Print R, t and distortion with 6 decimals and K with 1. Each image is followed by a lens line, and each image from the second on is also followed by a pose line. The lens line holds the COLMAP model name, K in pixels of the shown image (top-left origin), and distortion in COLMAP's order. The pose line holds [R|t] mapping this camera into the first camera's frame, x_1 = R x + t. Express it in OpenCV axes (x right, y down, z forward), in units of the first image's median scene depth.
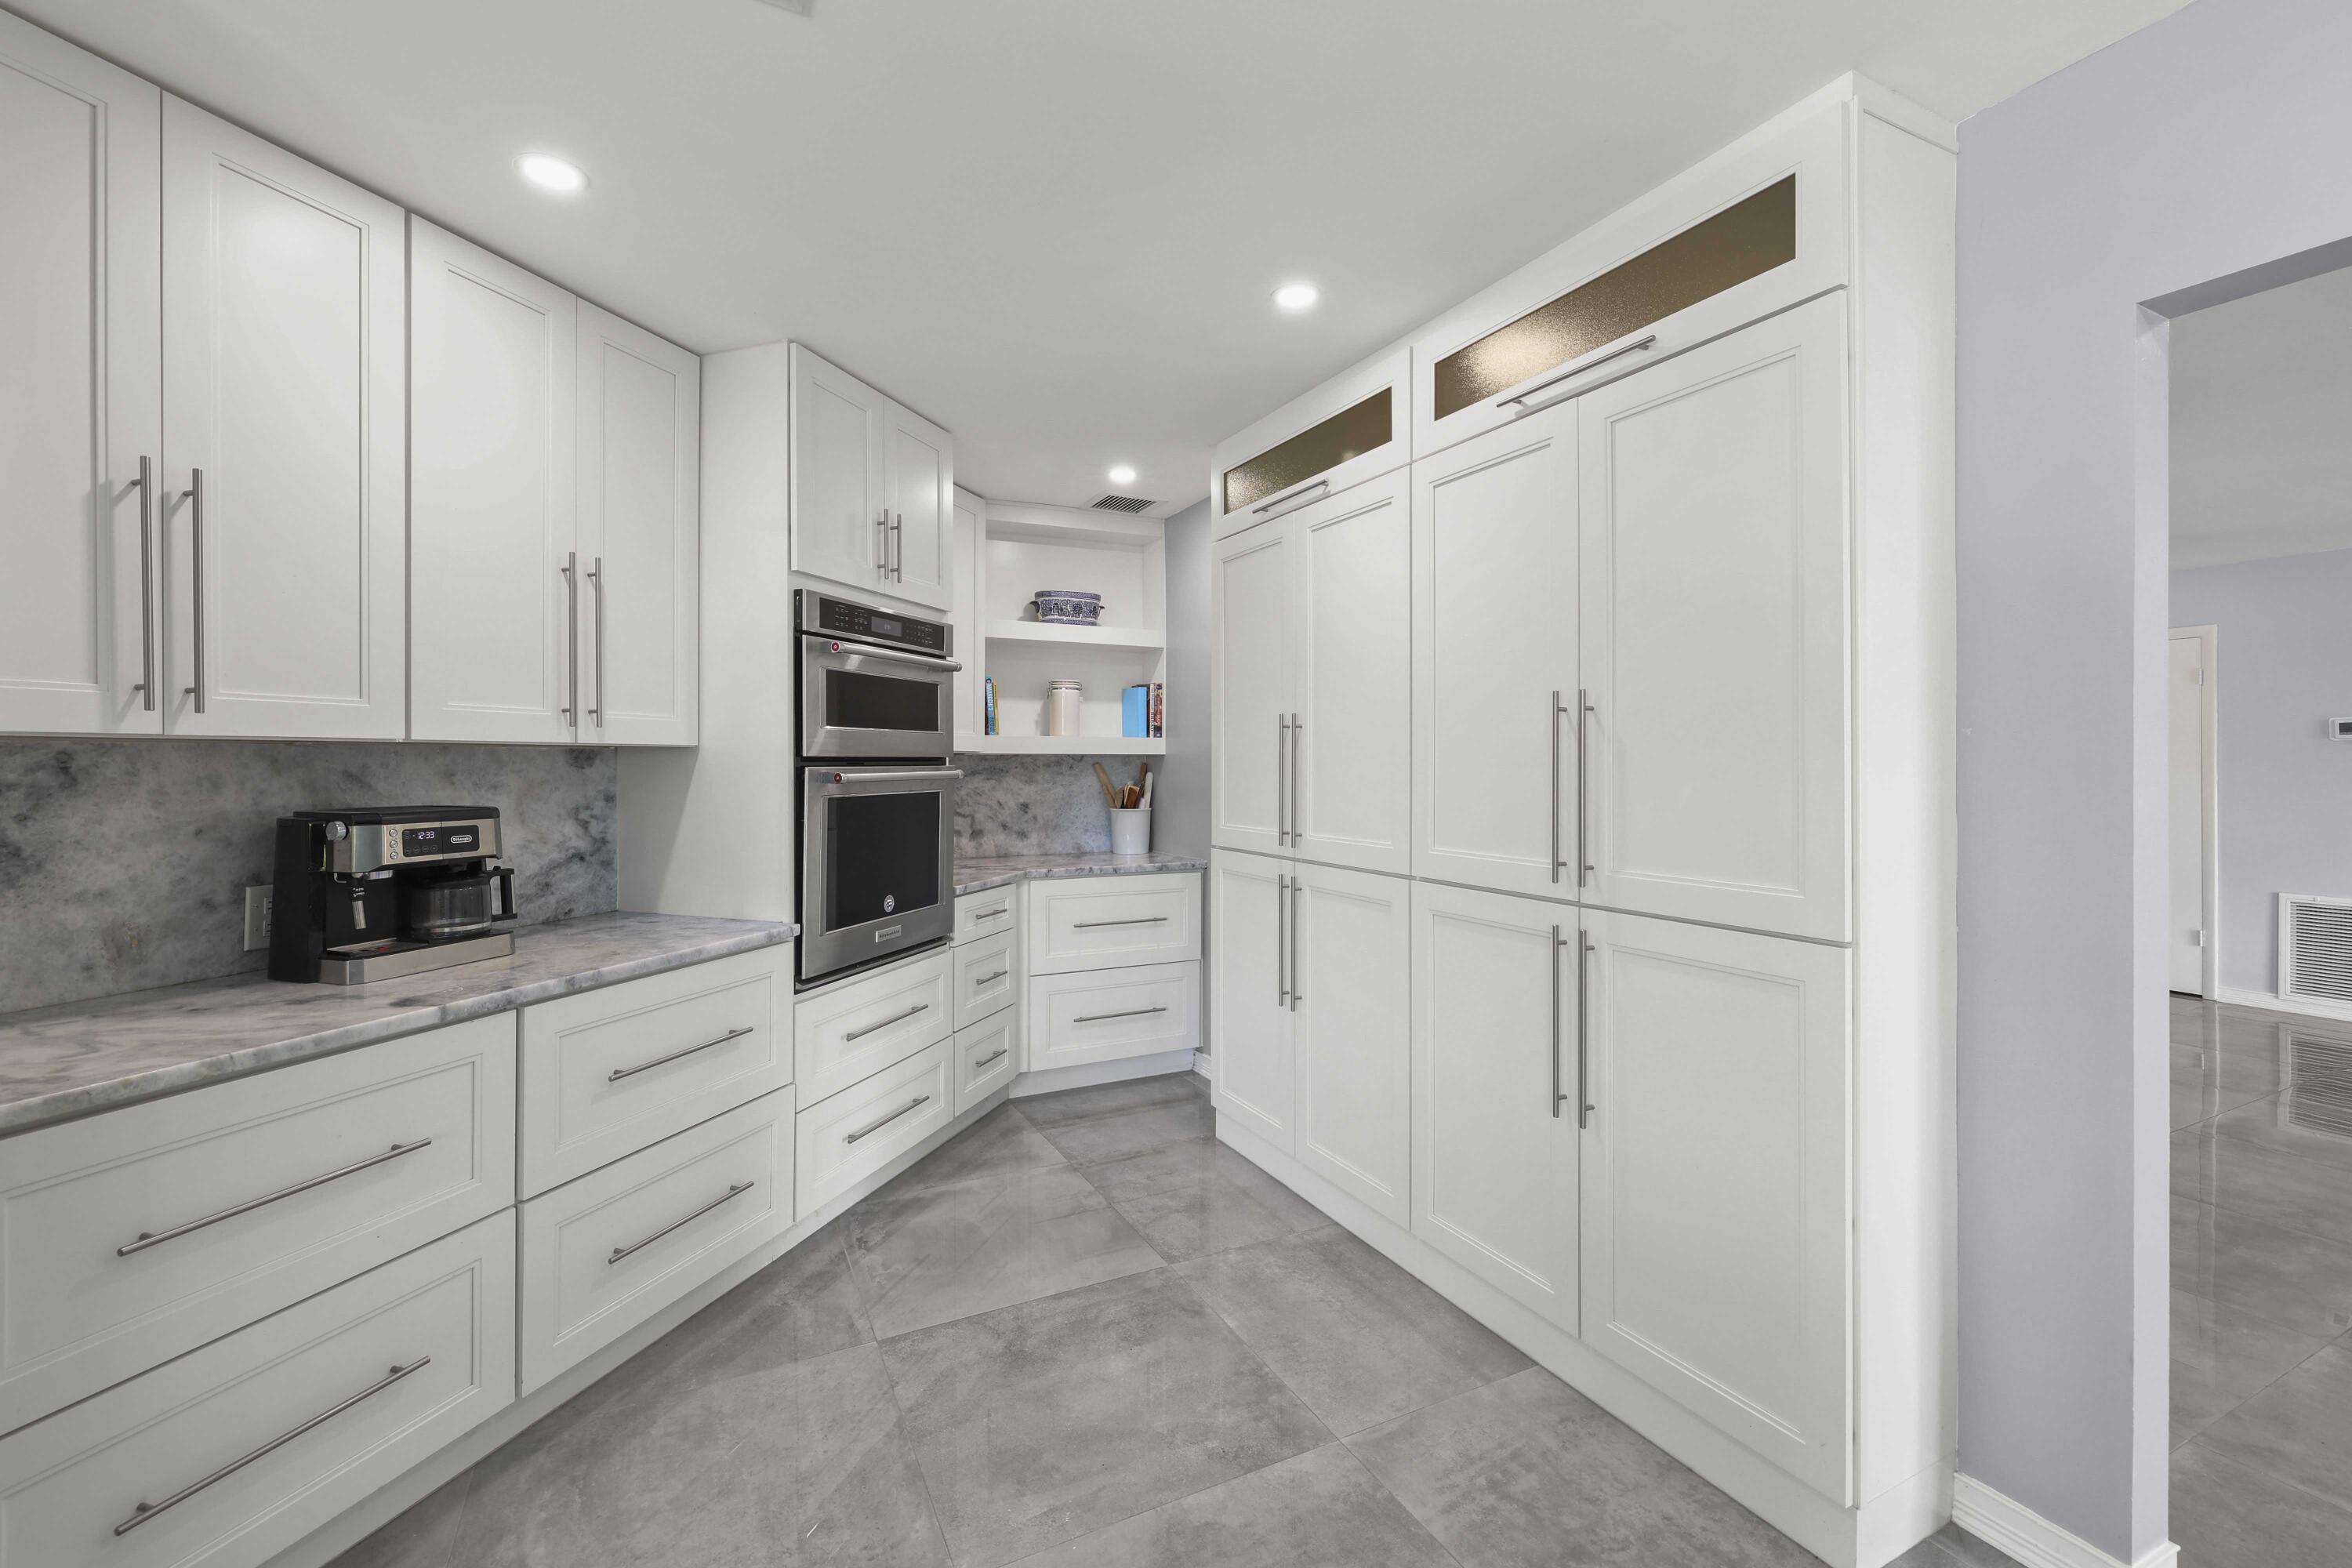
lens RADIAL K [[998.9, 0, 1177.2], [0, 998.9, 764.5], [0, 0, 1]] dist [0.002316, -0.000389]
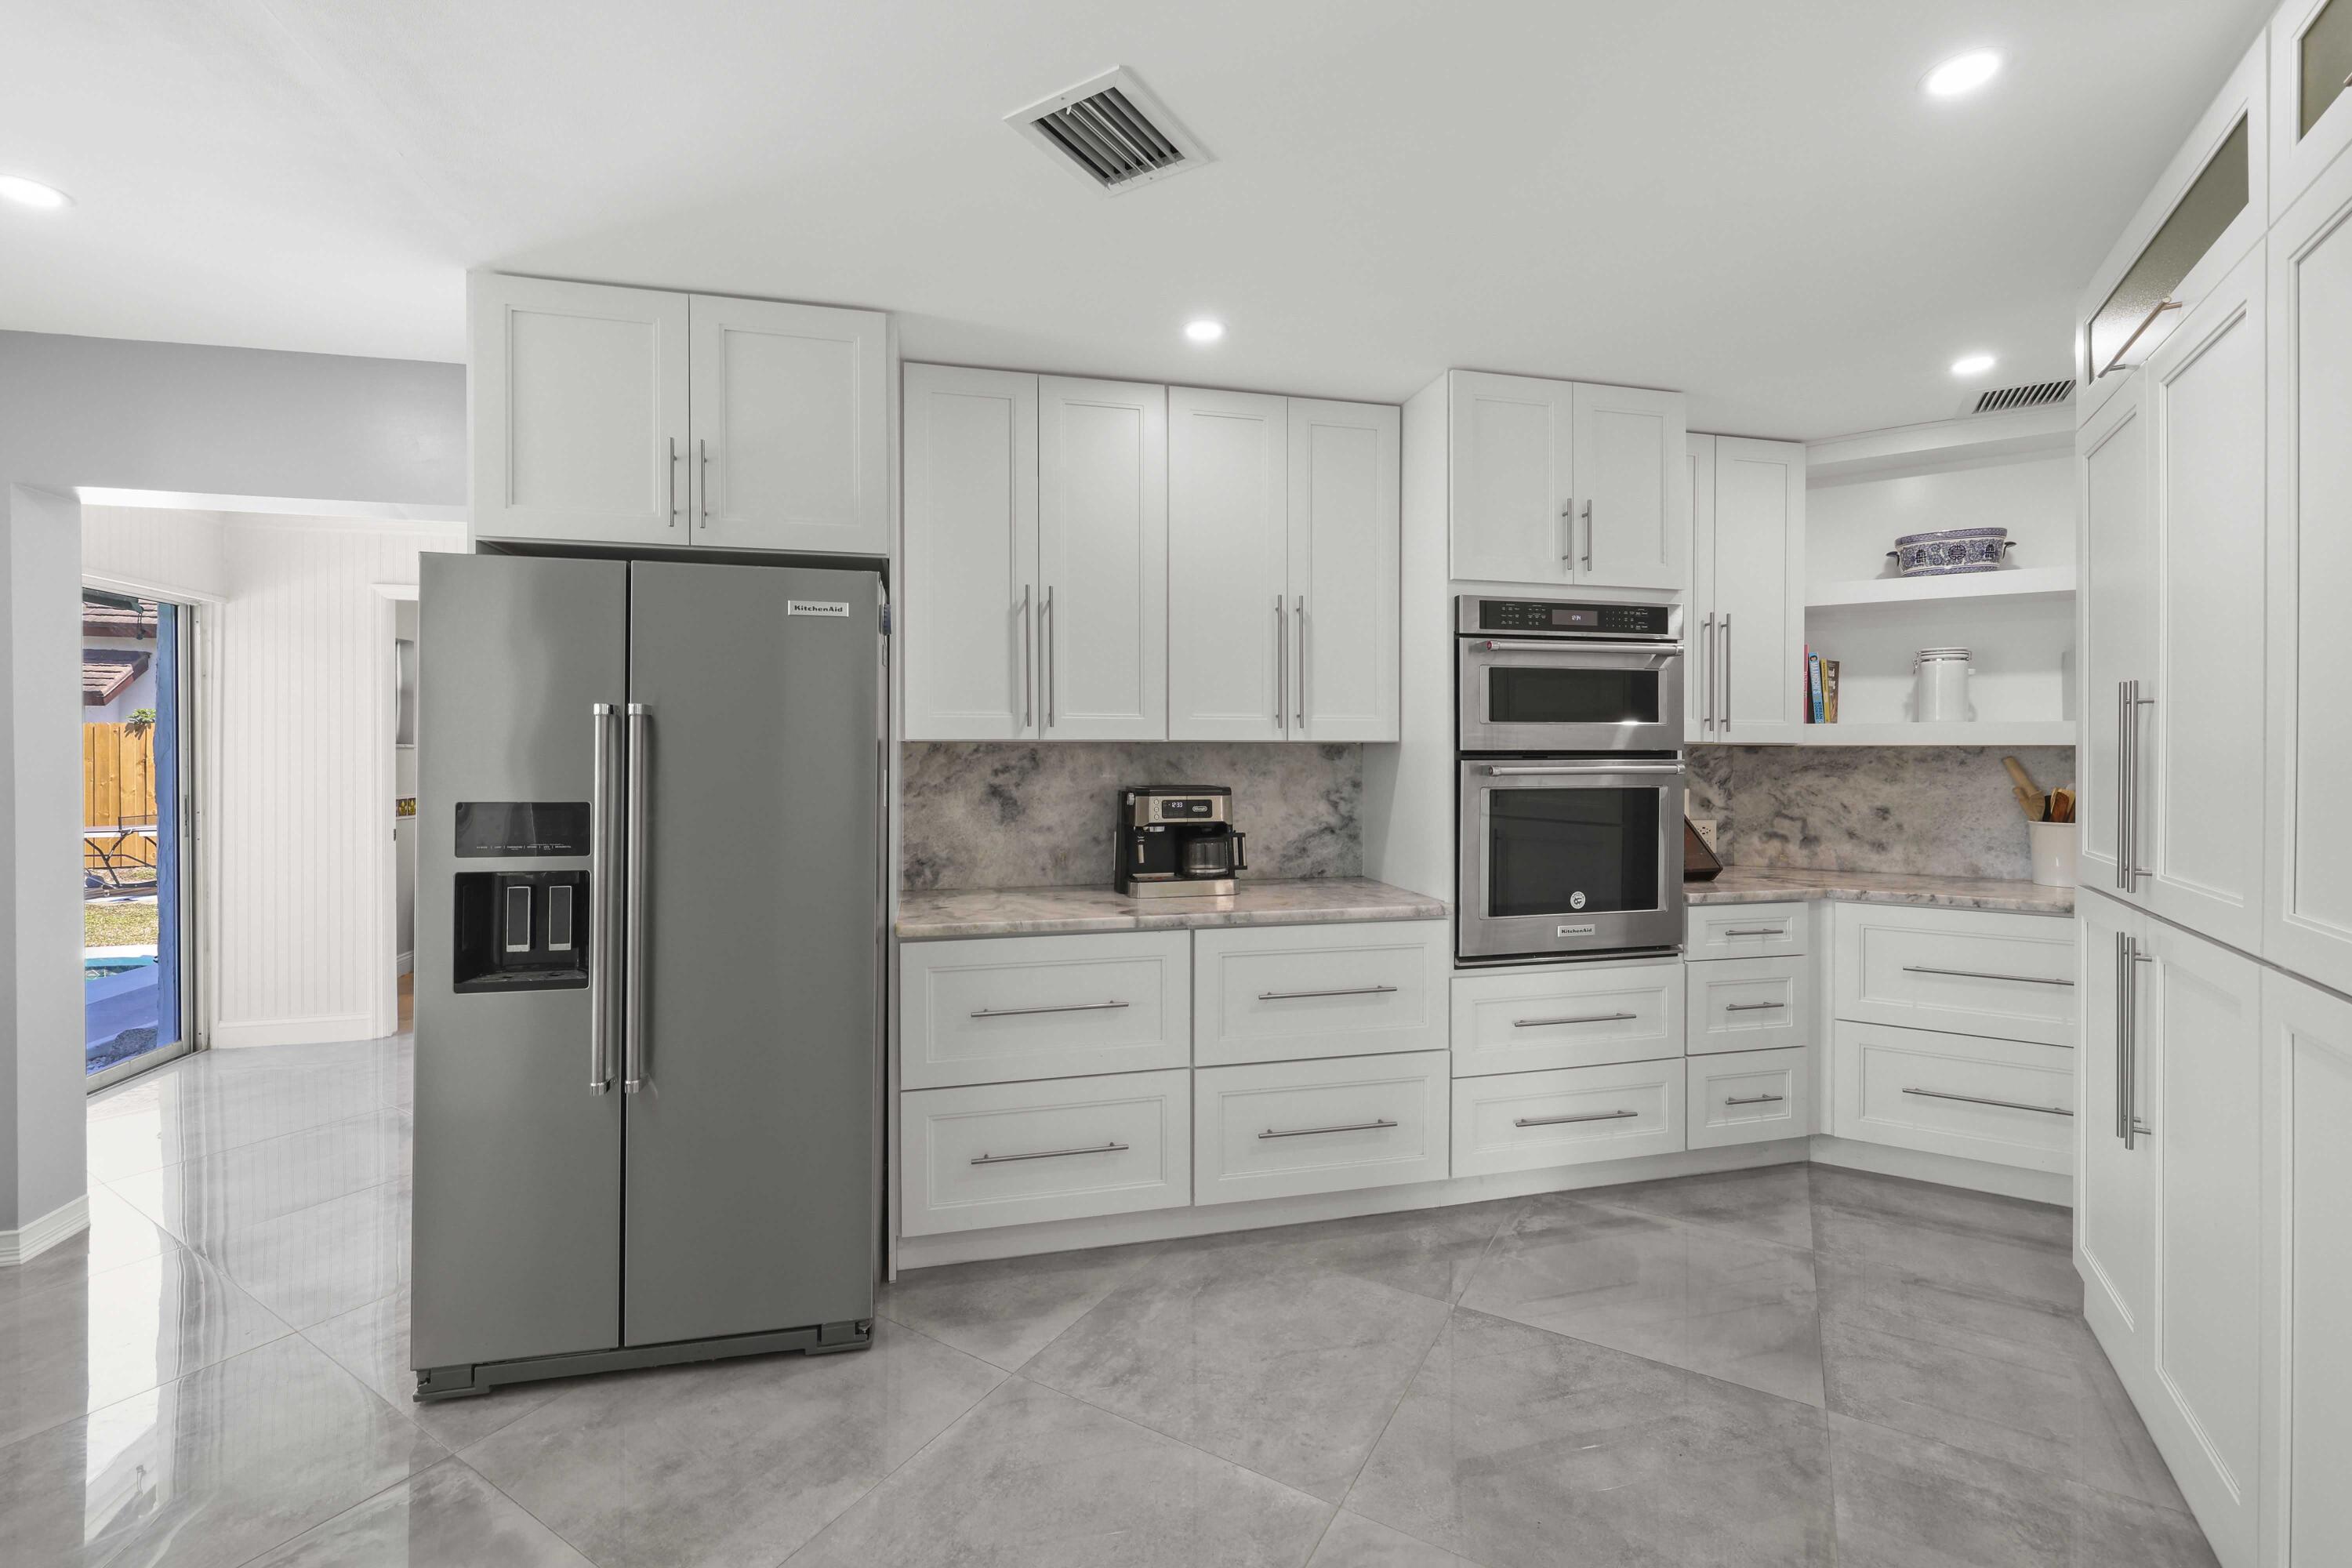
lens RADIAL K [[998.9, 0, 1172.7], [0, 998.9, 759.2], [0, 0, 1]] dist [0.002316, -0.000389]
pose [[0.528793, 0.005850, -0.848731, 0.399913], [-0.002989, 0.999983, 0.005031, -0.003105], [0.848746, -0.000124, 0.528801, 0.174887]]
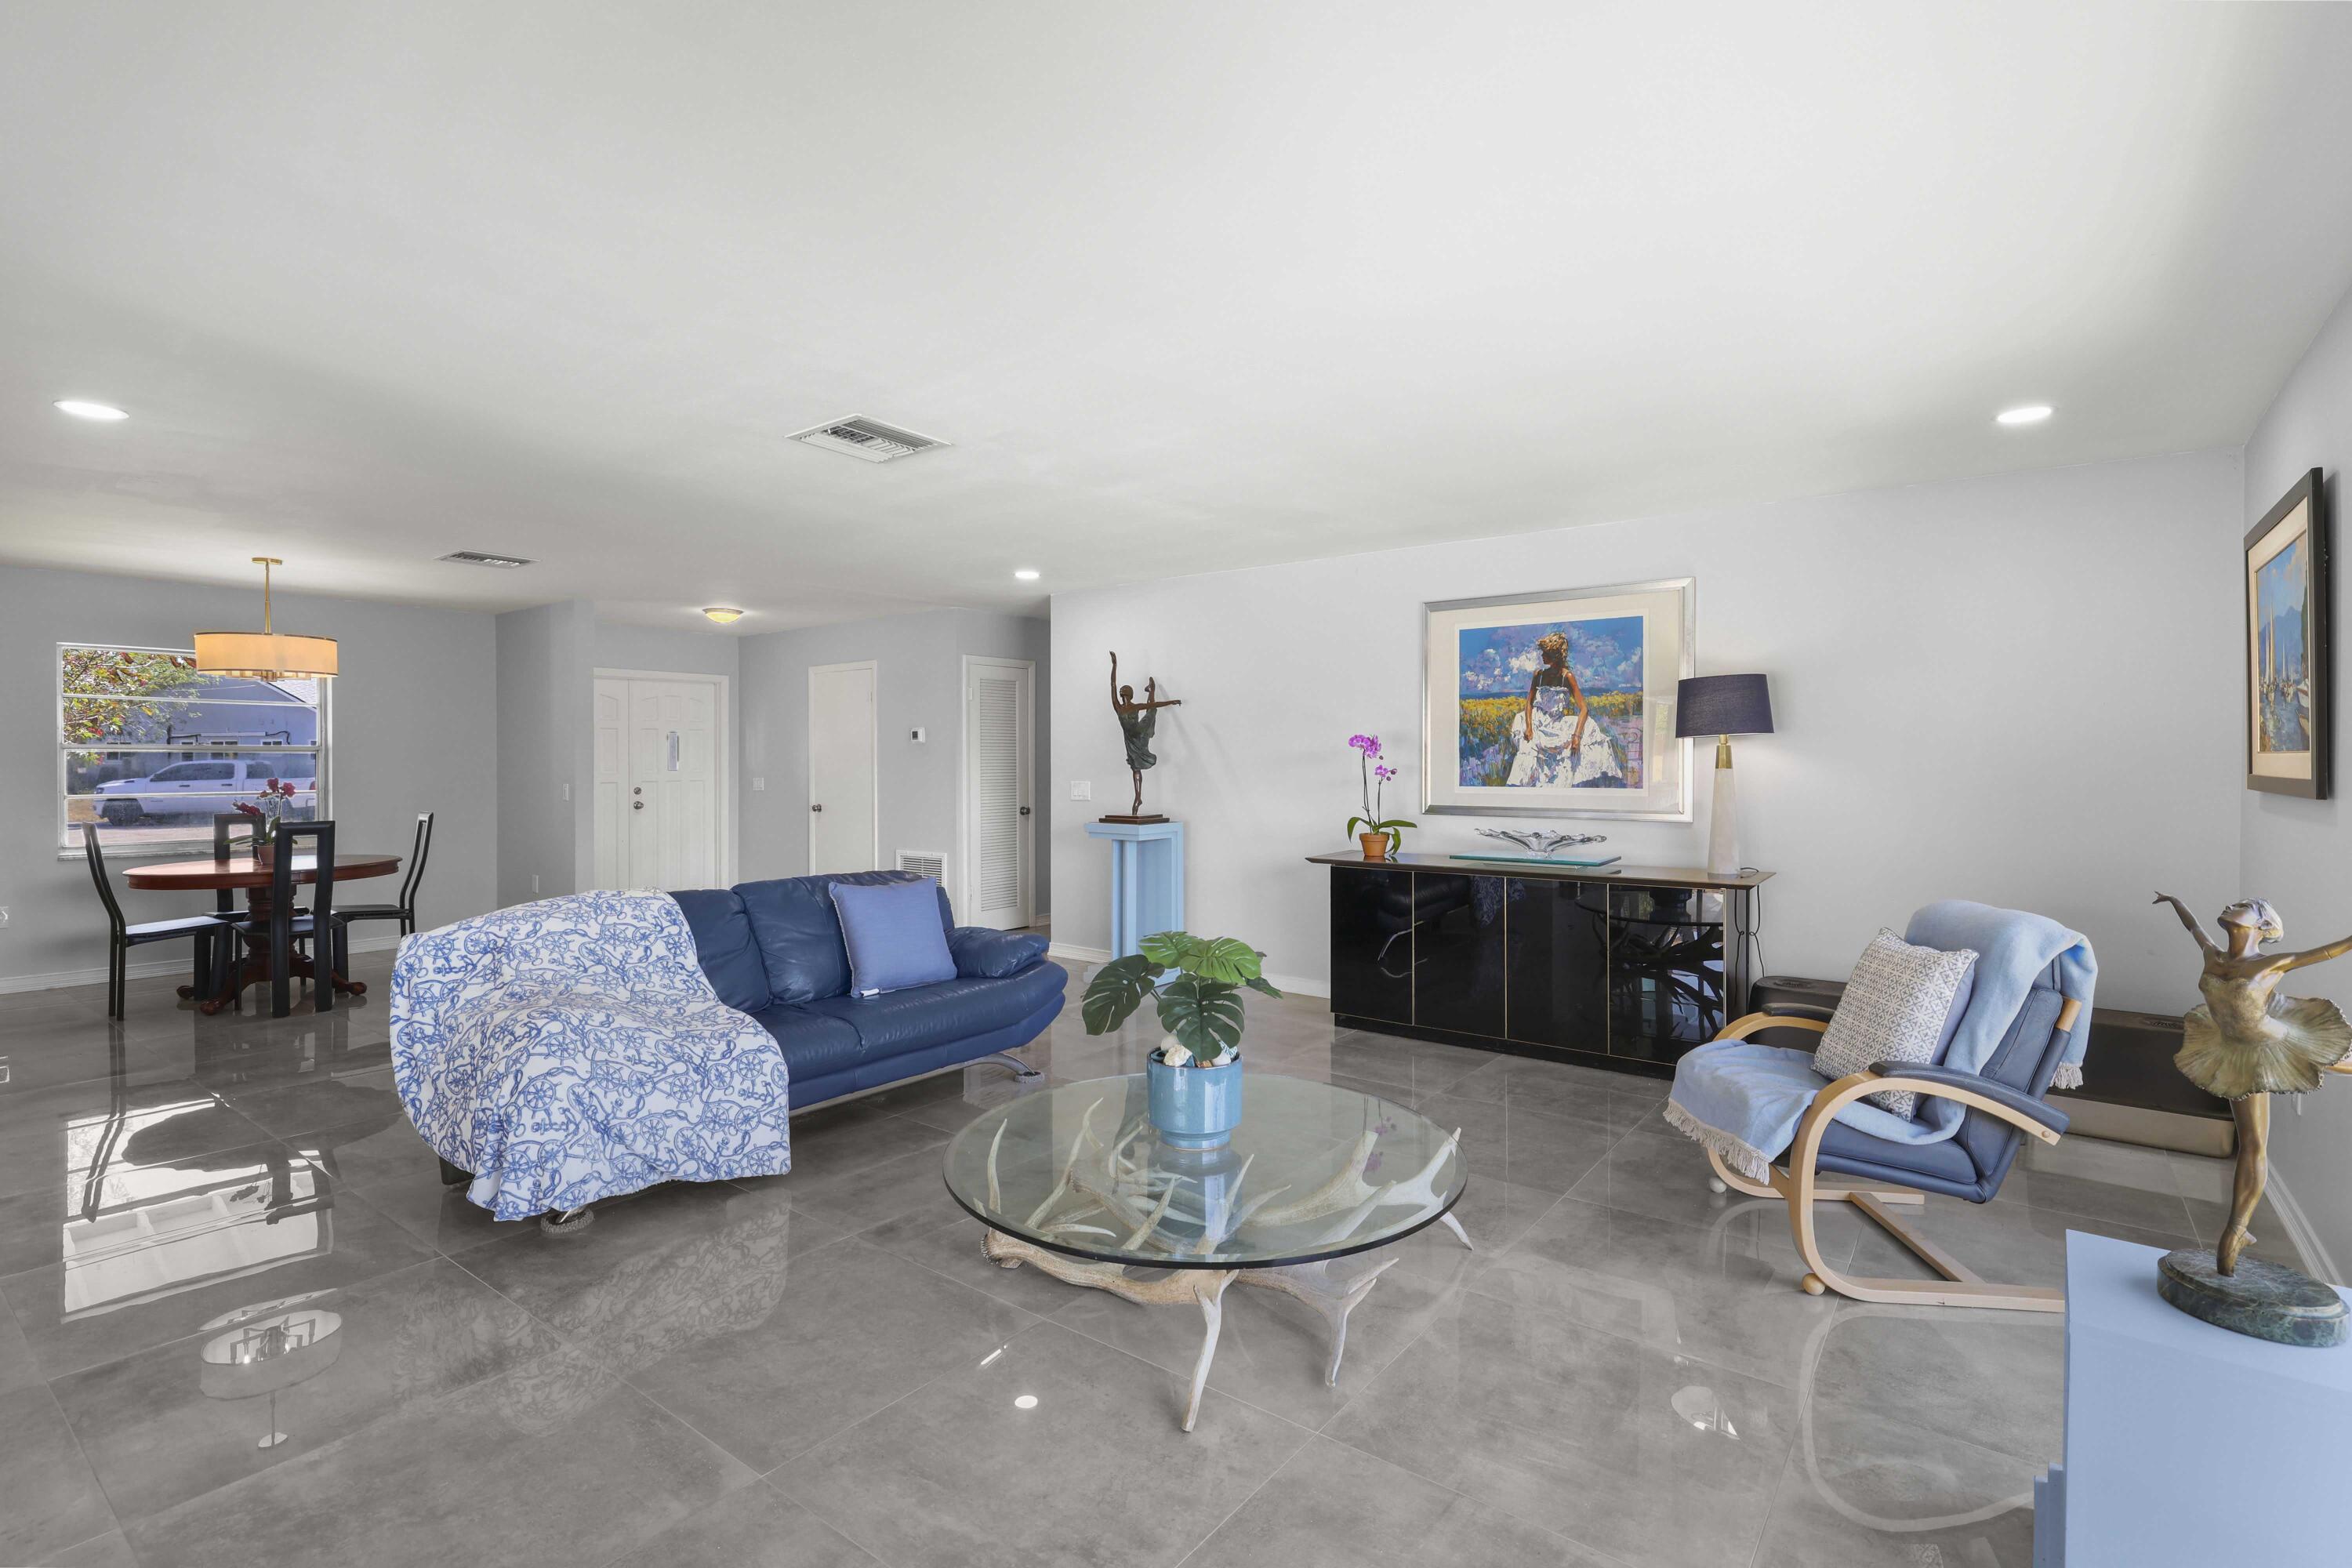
lens RADIAL K [[1097.7, 0, 1180.2], [0, 1097.7, 772.1], [0, 0, 1]] dist [0.003317, 0.000278]
pose [[0.902424, -0.007007, 0.430792, 1.758267], [0.003794, 0.999958, 0.008317, 0.012069], [-0.430832, -0.005871, 0.902413, -1.302492]]
